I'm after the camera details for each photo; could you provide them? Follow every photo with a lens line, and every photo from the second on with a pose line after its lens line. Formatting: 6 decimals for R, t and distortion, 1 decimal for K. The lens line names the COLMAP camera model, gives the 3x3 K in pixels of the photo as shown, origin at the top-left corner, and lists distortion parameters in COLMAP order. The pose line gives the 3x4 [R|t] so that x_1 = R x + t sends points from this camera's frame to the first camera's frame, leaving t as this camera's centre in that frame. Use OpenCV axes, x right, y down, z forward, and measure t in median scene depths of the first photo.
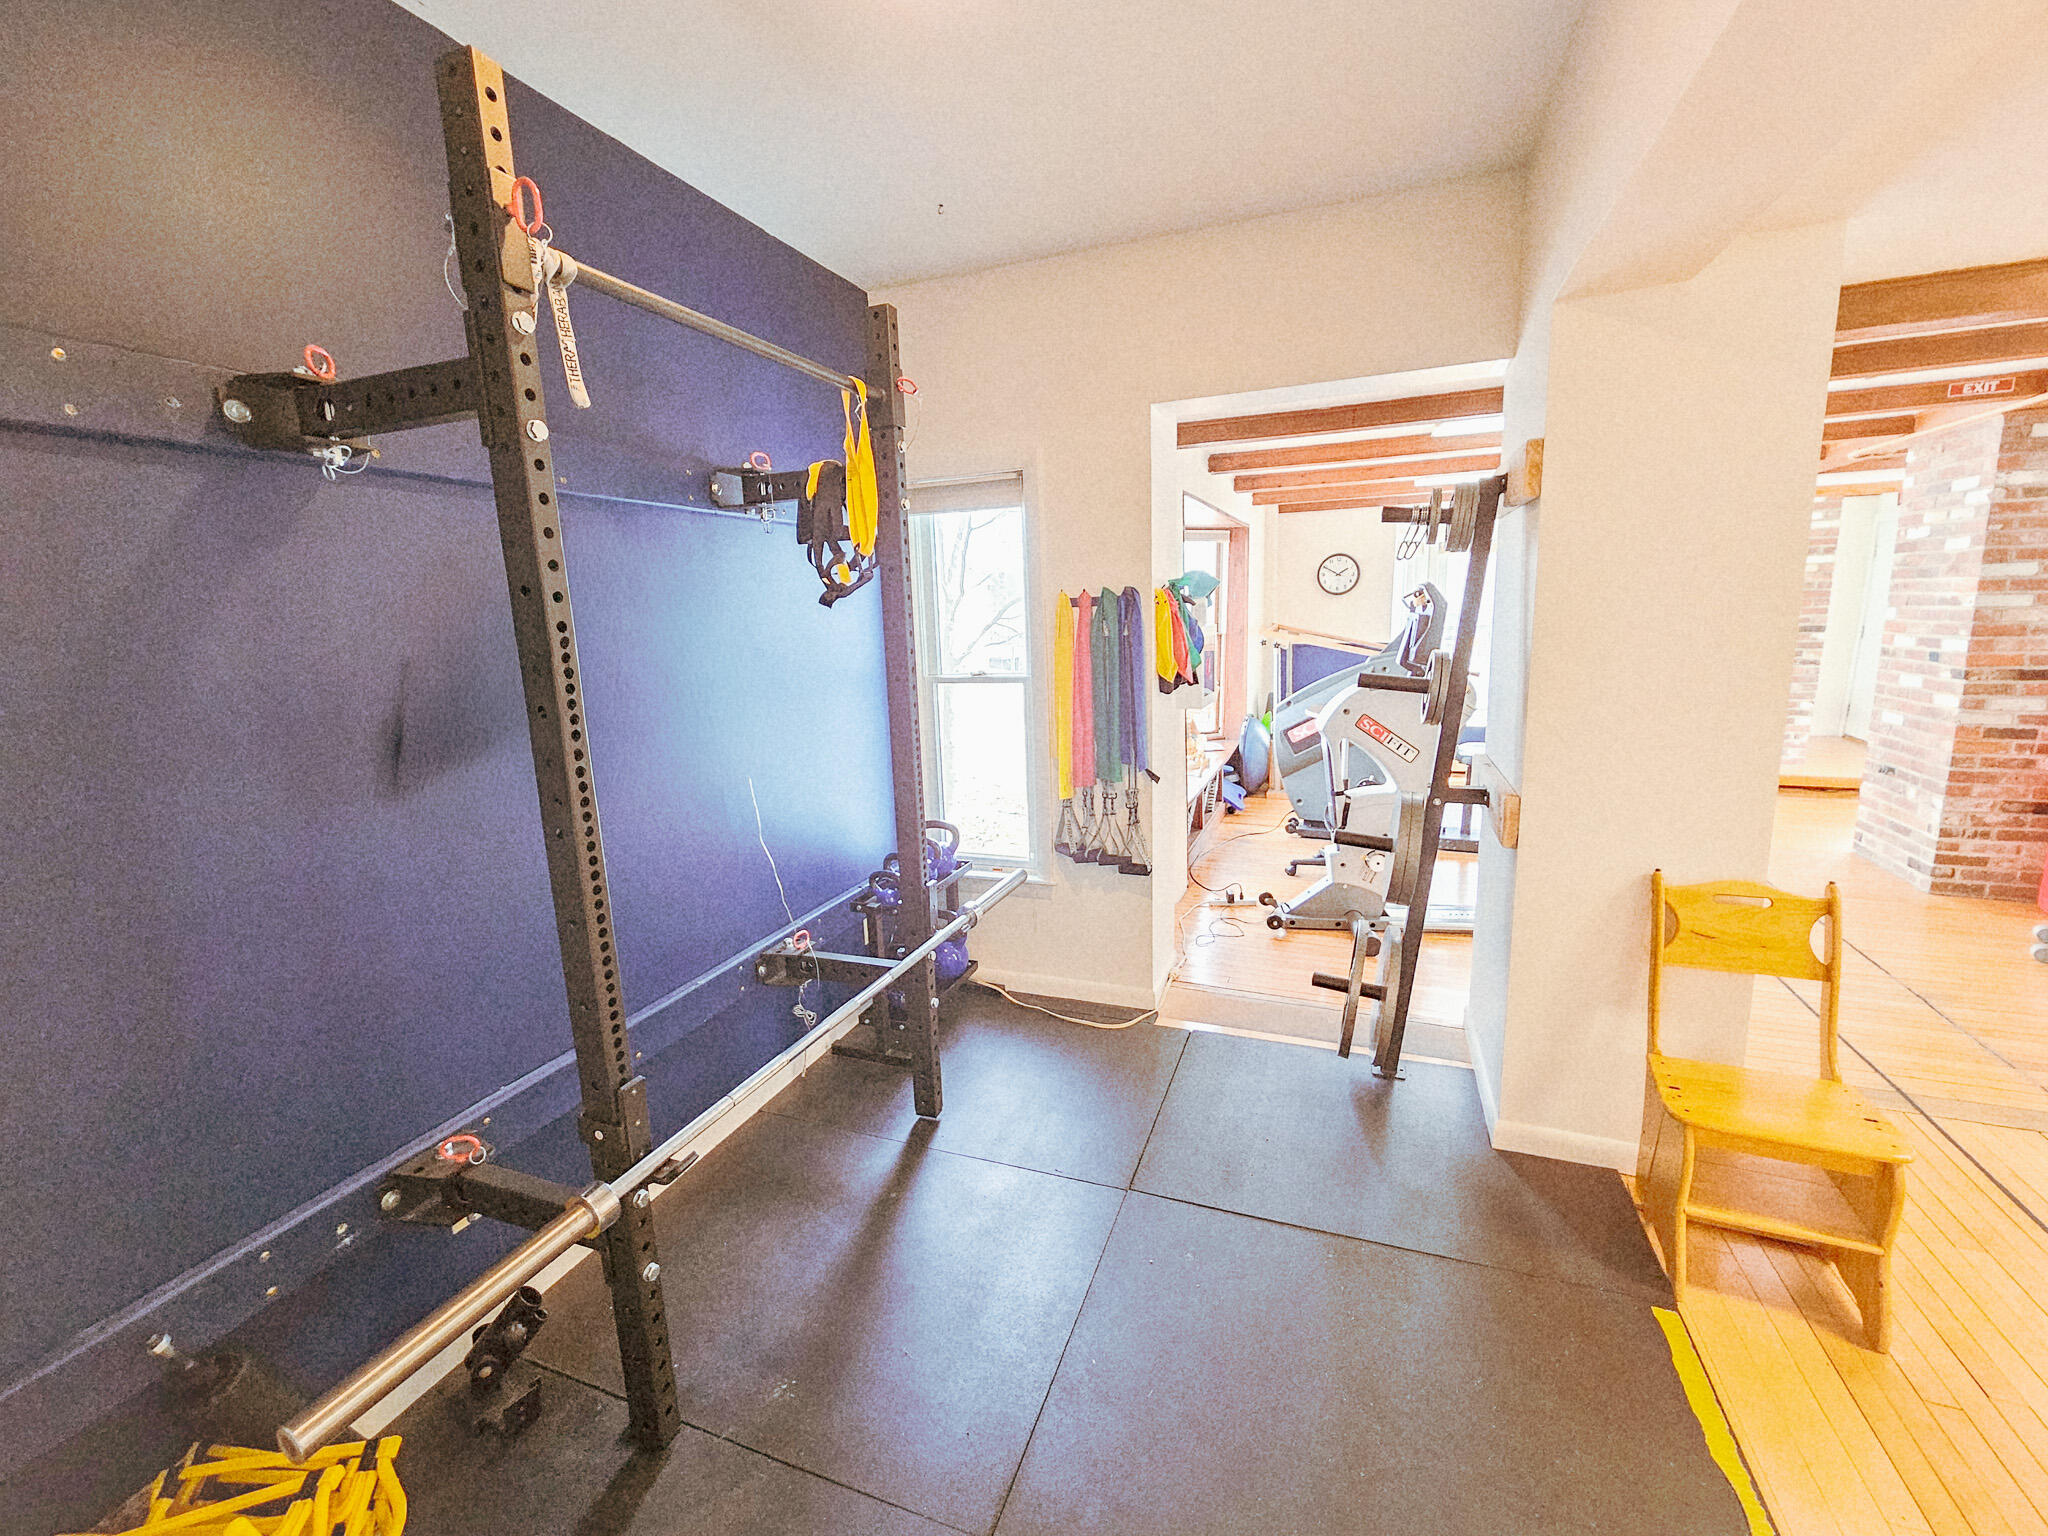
lens RADIAL K [[851.0, 0, 1036.4], [0, 851.0, 759.1], [0, 0, 1]] dist [-0.000599, -0.000175]
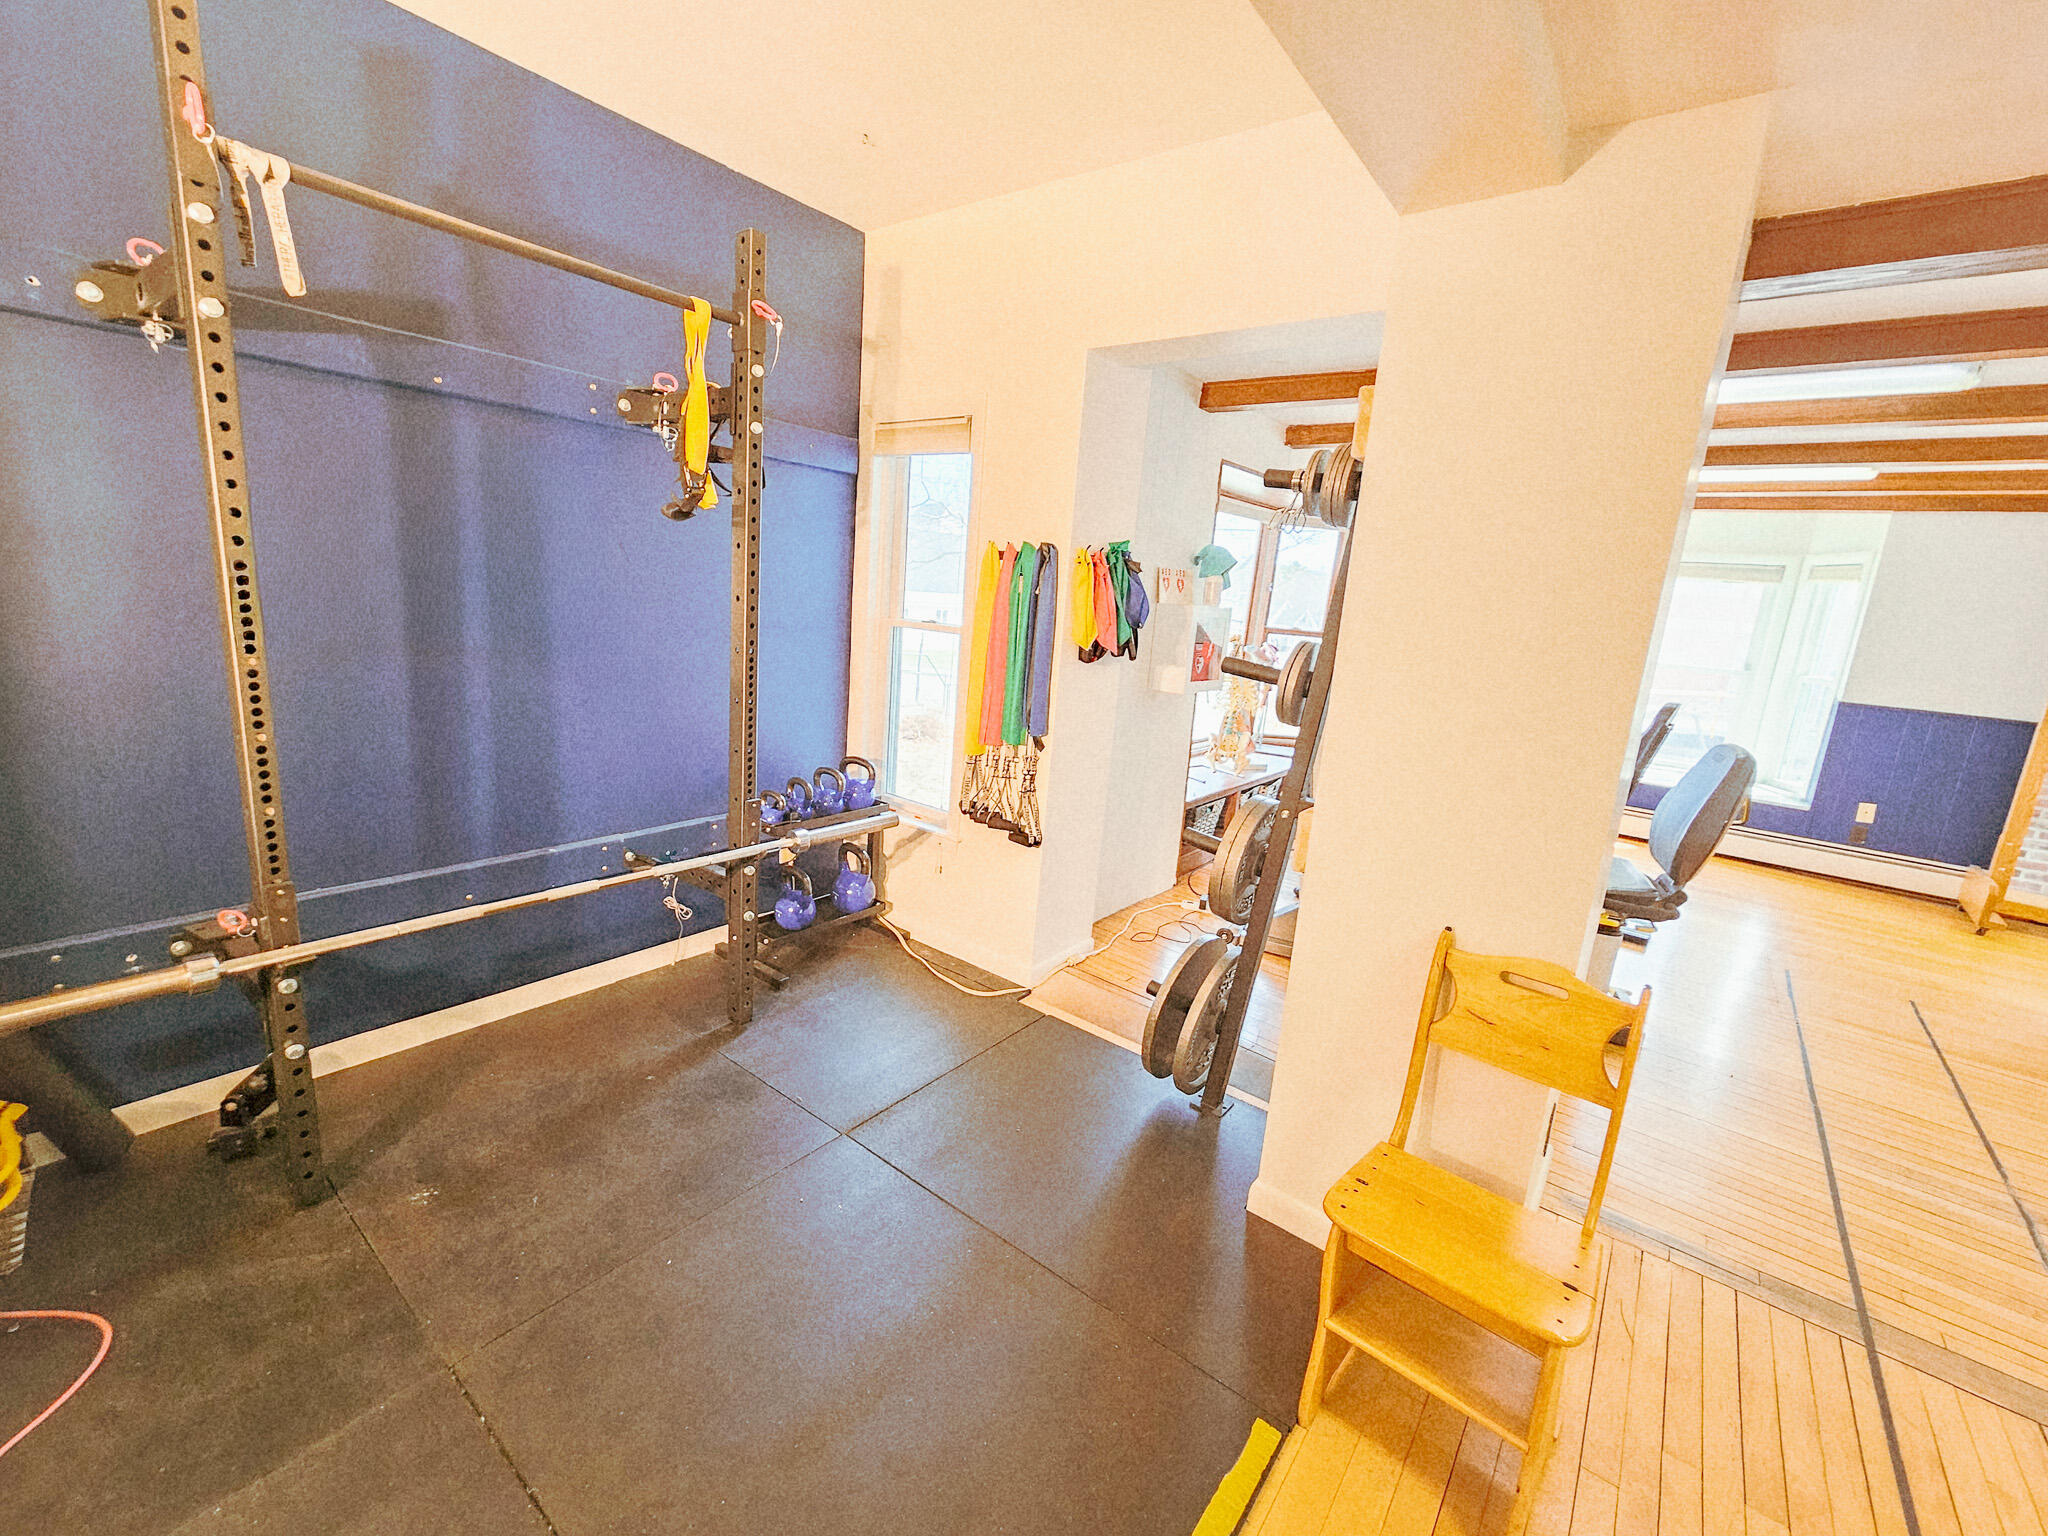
lens RADIAL K [[851.0, 0, 1036.4], [0, 851.0, 759.1], [0, 0, 1]] dist [-0.000599, -0.000175]
pose [[0.950051, 0.162671, -0.266348, 0.376886], [-0.158517, 0.986656, 0.037171, 0.002820], [0.268841, 0.006906, 0.963160, 0.076850]]
